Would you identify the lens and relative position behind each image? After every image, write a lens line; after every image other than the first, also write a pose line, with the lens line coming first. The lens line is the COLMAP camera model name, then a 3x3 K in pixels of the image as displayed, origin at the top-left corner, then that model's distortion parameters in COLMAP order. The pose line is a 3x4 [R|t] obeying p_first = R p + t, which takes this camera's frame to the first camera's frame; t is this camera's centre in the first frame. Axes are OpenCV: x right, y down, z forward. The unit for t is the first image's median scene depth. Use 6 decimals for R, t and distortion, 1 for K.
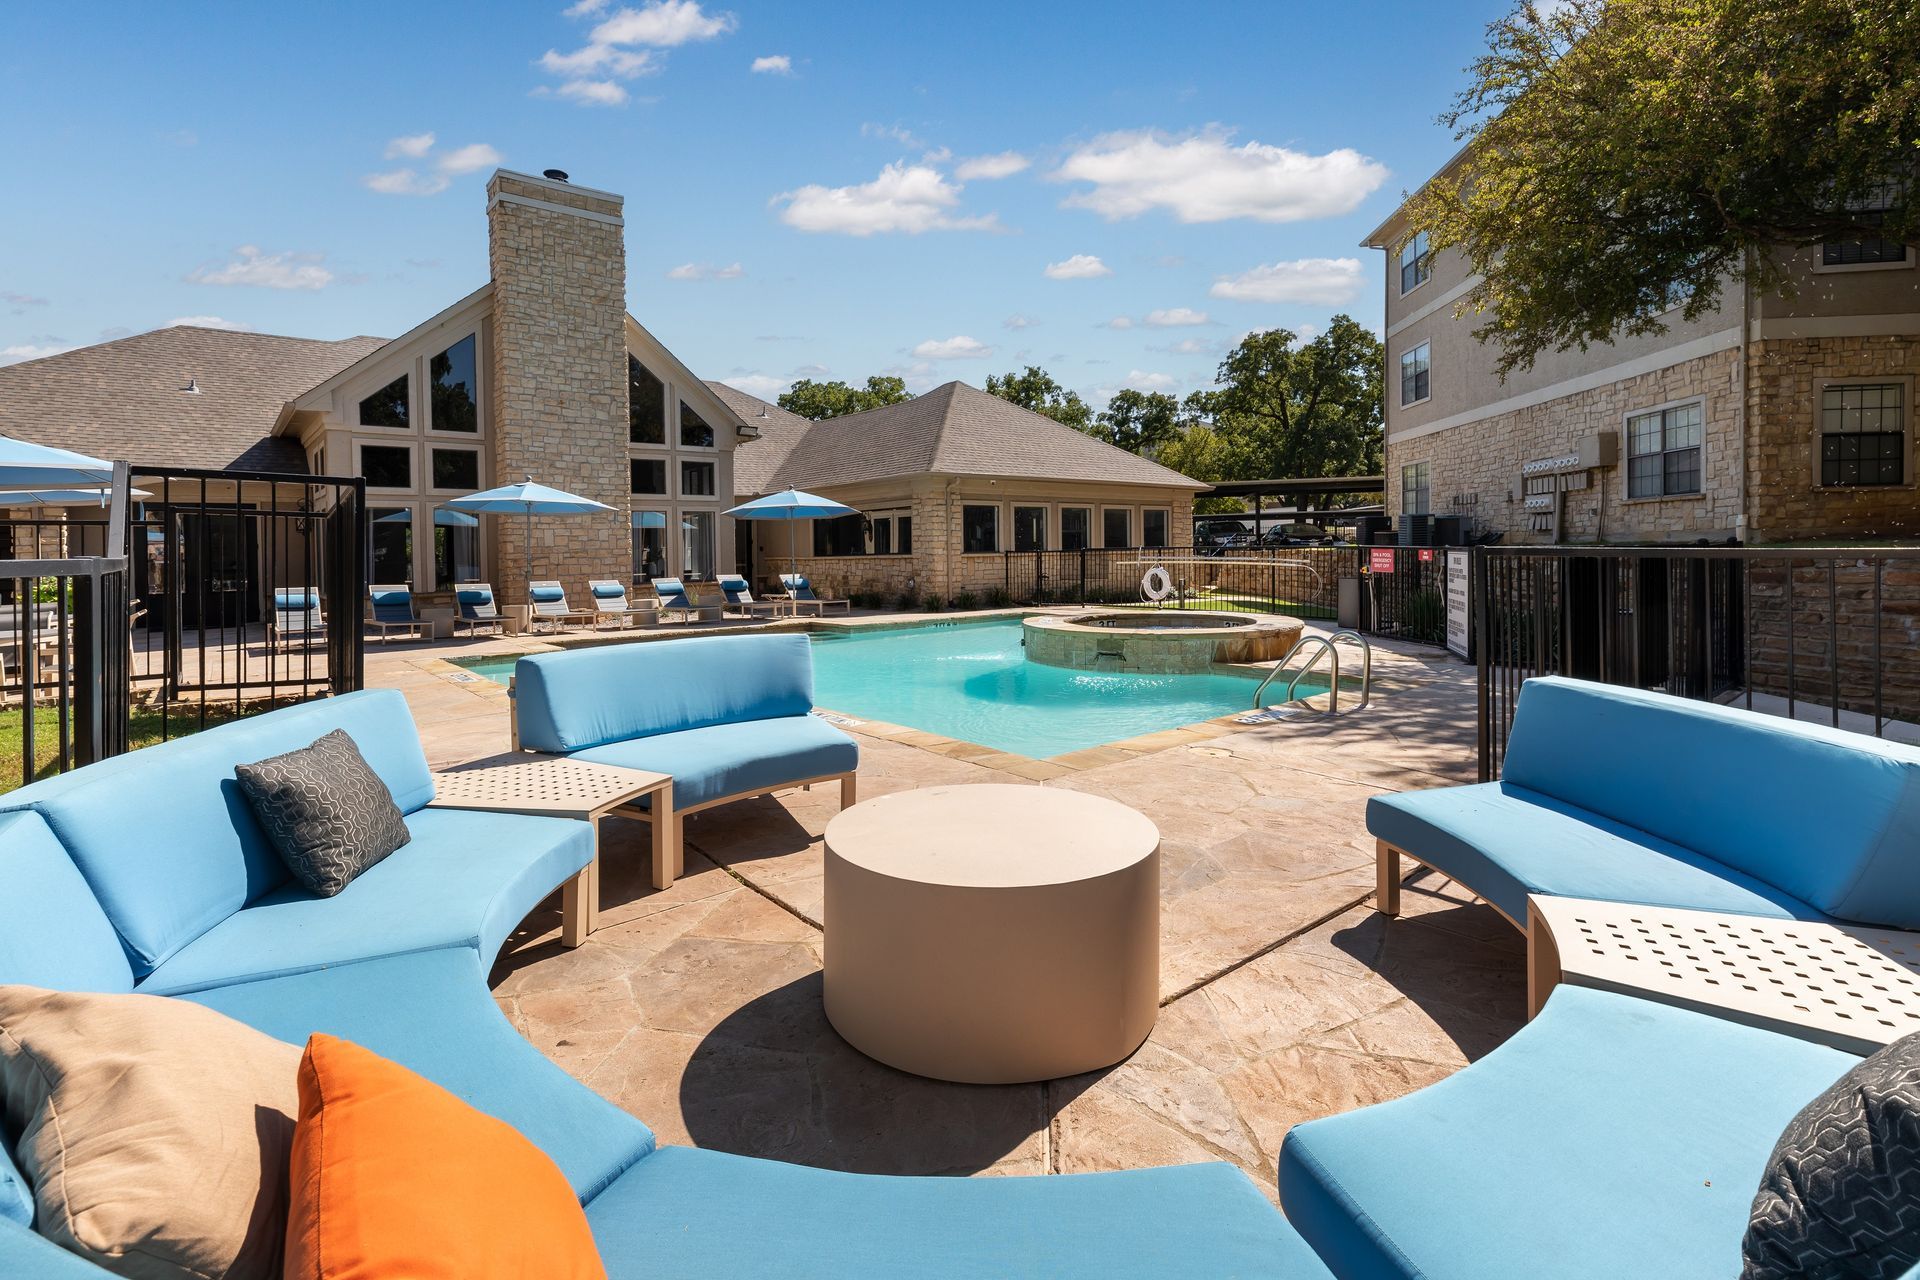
lens RADIAL K [[892.4, 0, 990.6], [0, 892.4, 549.0], [0, 0, 1]] dist [0.004488, -0.000270]
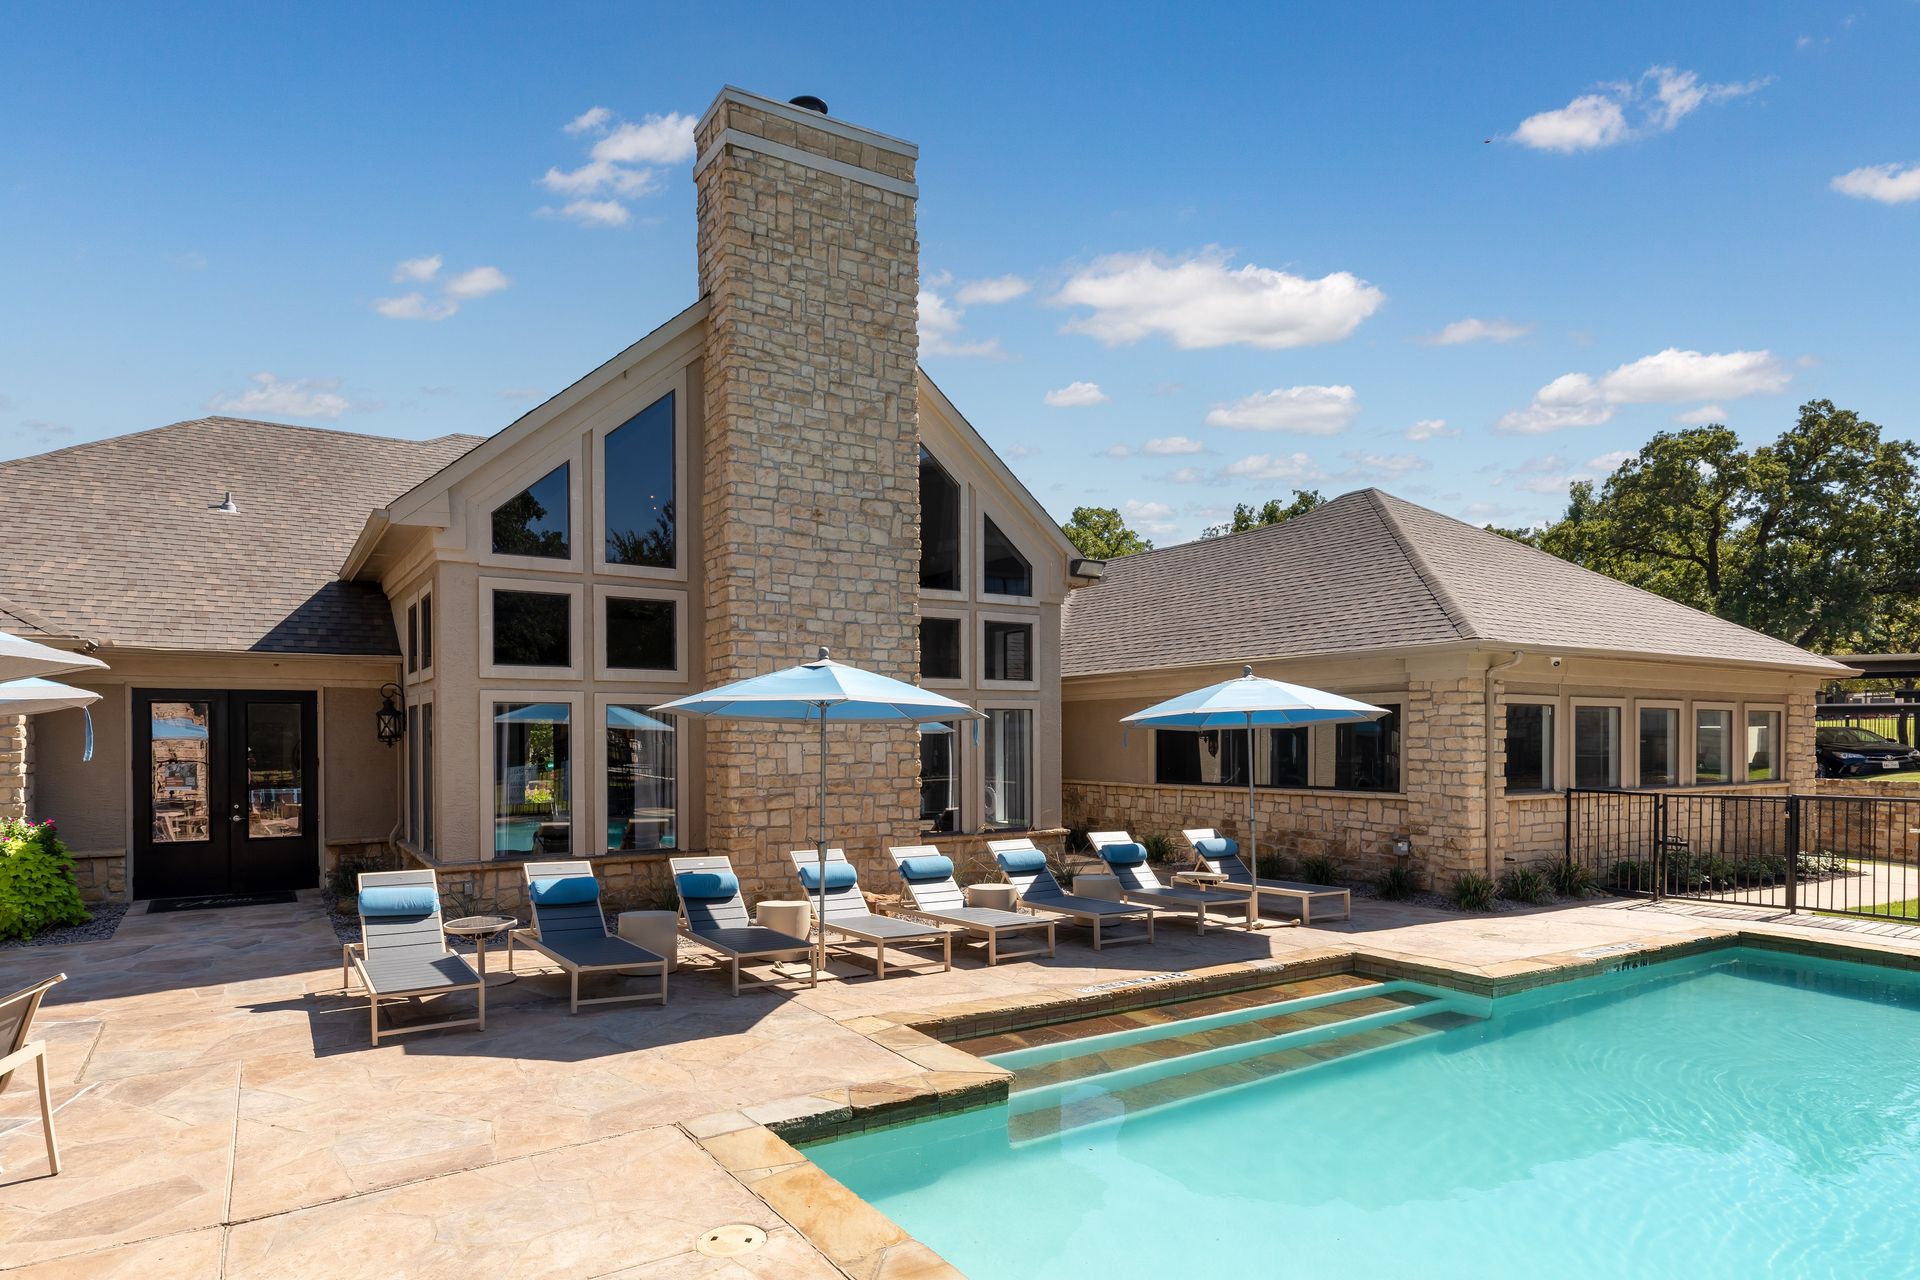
lens RADIAL K [[1103.8, 0, 957.8], [0, 1103.8, 734.3], [0, 0, 1]] dist [0.006395, 0.001491]
pose [[0.988566, 0.015916, -0.149950, -0.285934], [-0.016222, 0.999868, -0.000821, -0.027928], [0.149917, 0.003244, 0.988693, 0.333494]]
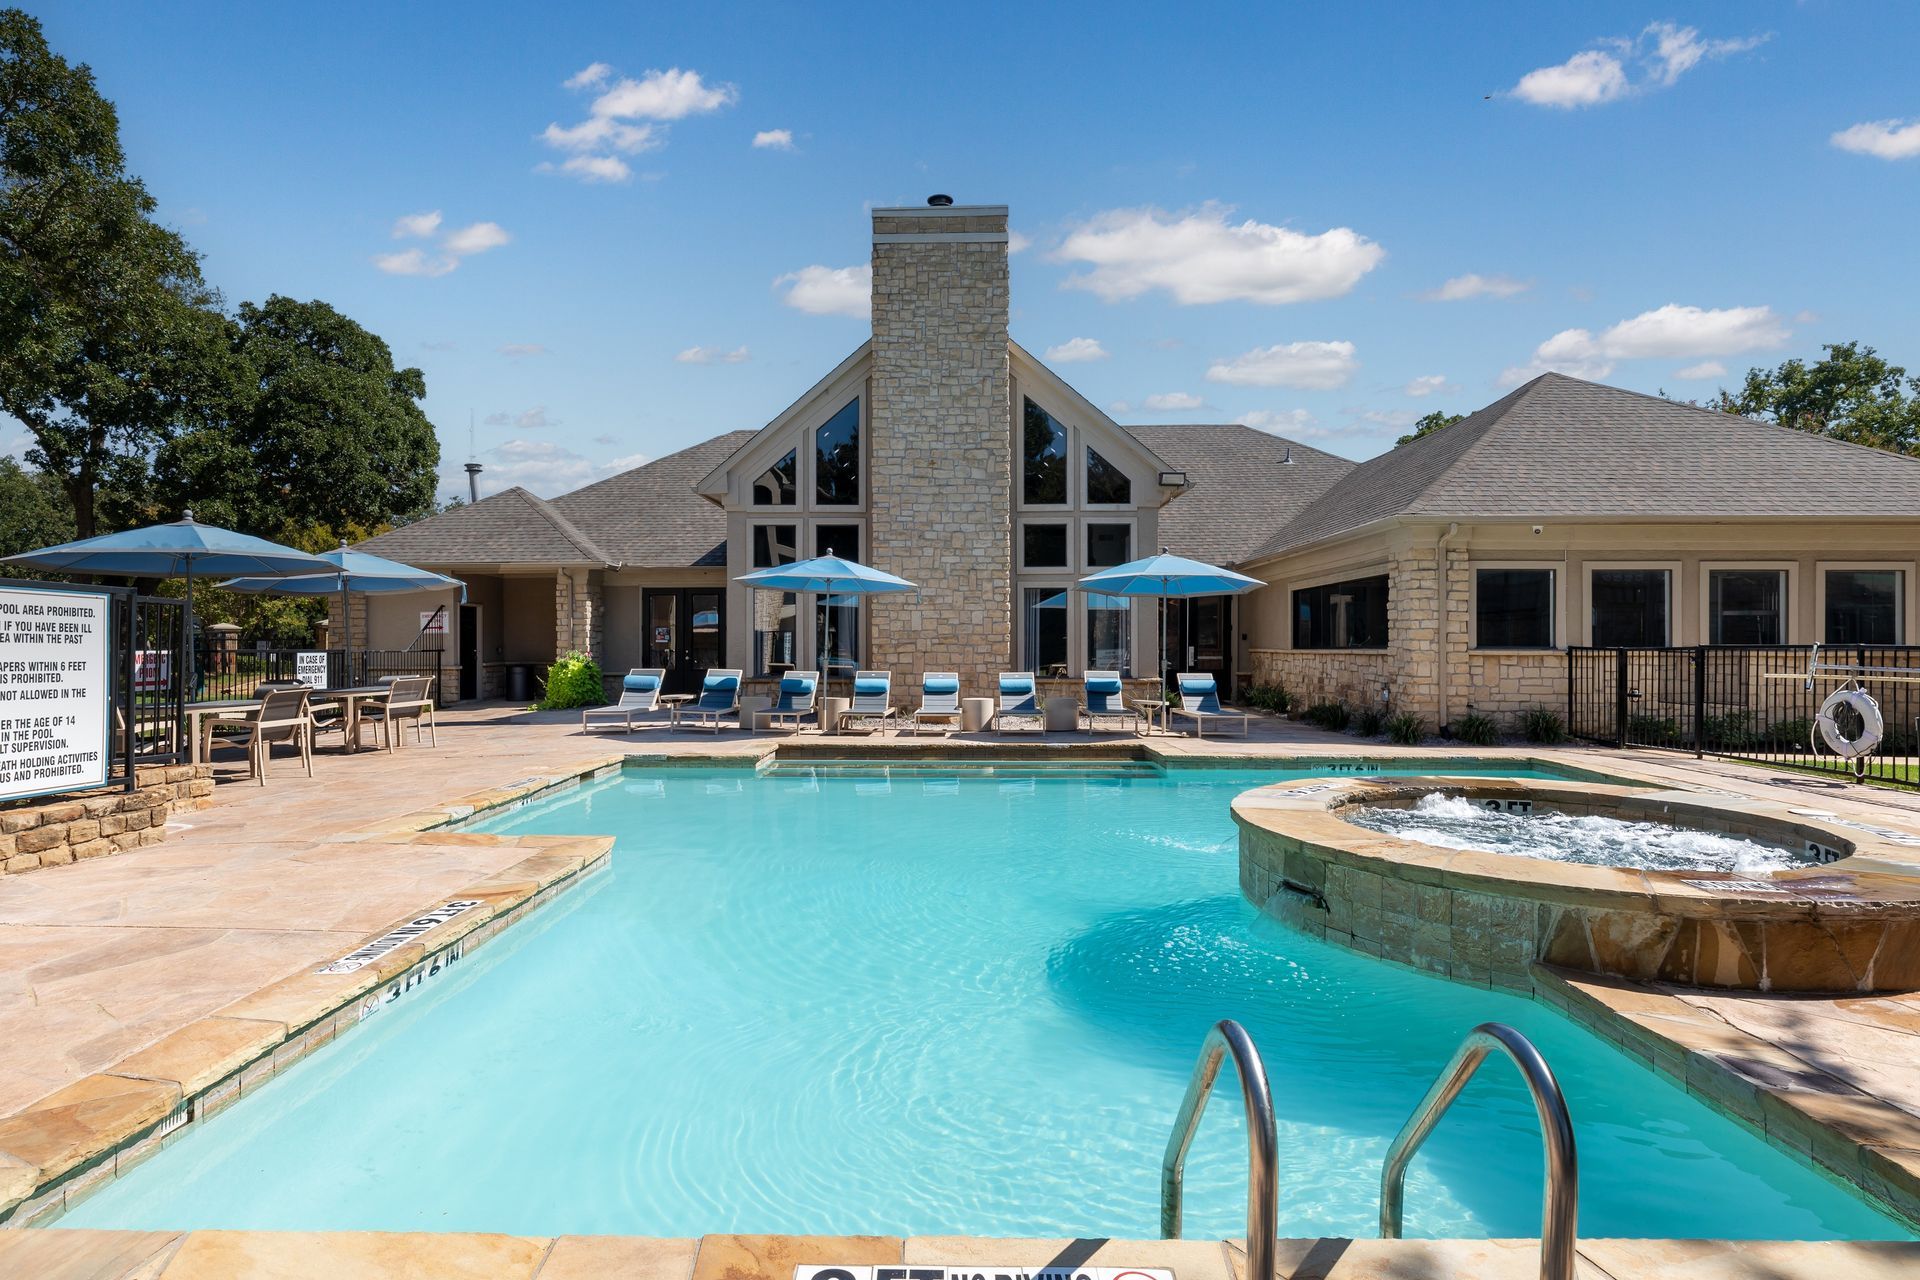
lens RADIAL K [[1019.8, 0, 957.4], [0, 1019.8, 623.9], [0, 0, 1]] dist [-0.002197, -0.000133]
pose [[0.748414, 0.005492, -0.663209, 0.184146], [-0.013665, 0.999881, -0.007141, -0.002850], [0.663091, 0.014407, 0.748401, 0.282138]]
